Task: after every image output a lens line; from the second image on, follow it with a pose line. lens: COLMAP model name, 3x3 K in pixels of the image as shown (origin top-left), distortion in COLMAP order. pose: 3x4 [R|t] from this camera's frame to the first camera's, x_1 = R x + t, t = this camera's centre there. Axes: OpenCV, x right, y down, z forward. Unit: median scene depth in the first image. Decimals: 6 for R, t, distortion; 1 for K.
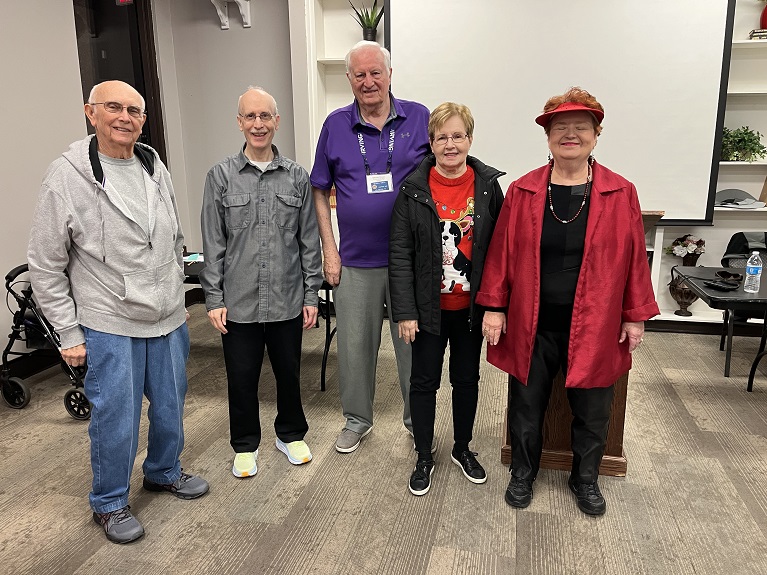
lens RADIAL K [[576.6, 0, 383.5], [0, 576.6, 287.5], [0, 0, 1]] dist [0.083053, -0.107198]
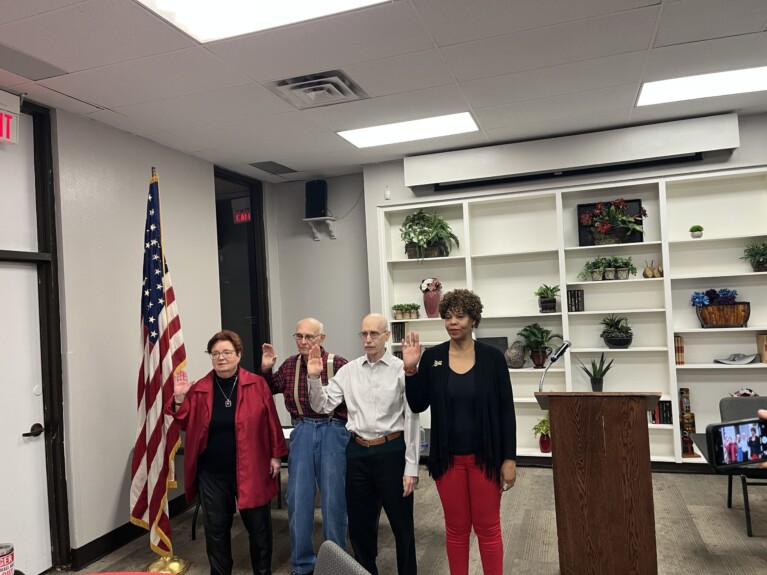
lens RADIAL K [[575.5, 0, 391.0], [0, 575.5, 288.4], [0, 0, 1]] dist [0.087006, -0.115772]
pose [[0.996454, -0.041813, -0.073011, -0.022680], [0.022699, 0.969193, -0.245254, -0.016081], [0.081017, 0.242728, 0.966706, -0.437698]]
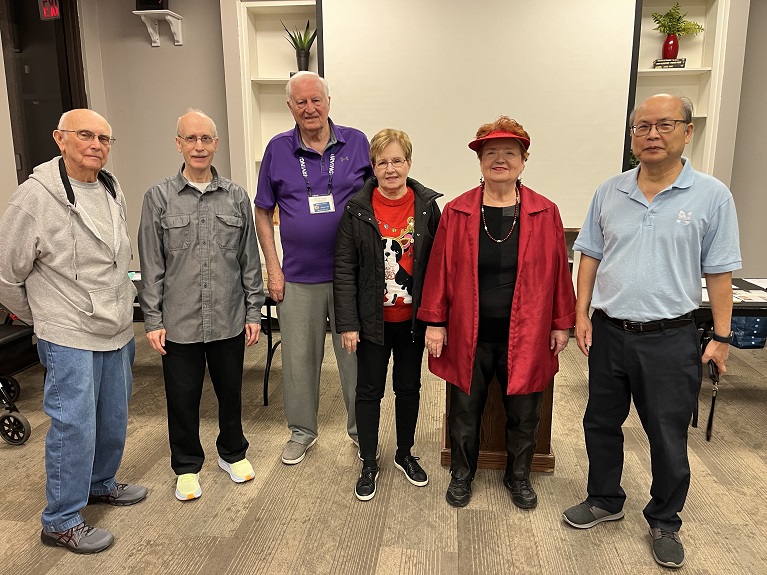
lens RADIAL K [[576.6, 0, 383.5], [0, 576.6, 287.5], [0, 0, 1]] dist [0.083053, -0.107198]
pose [[0.993019, -0.018286, 0.116526, -0.018856], [0.021268, 0.999476, -0.024405, 0.001737], [-0.116019, 0.026713, 0.992888, -0.042788]]
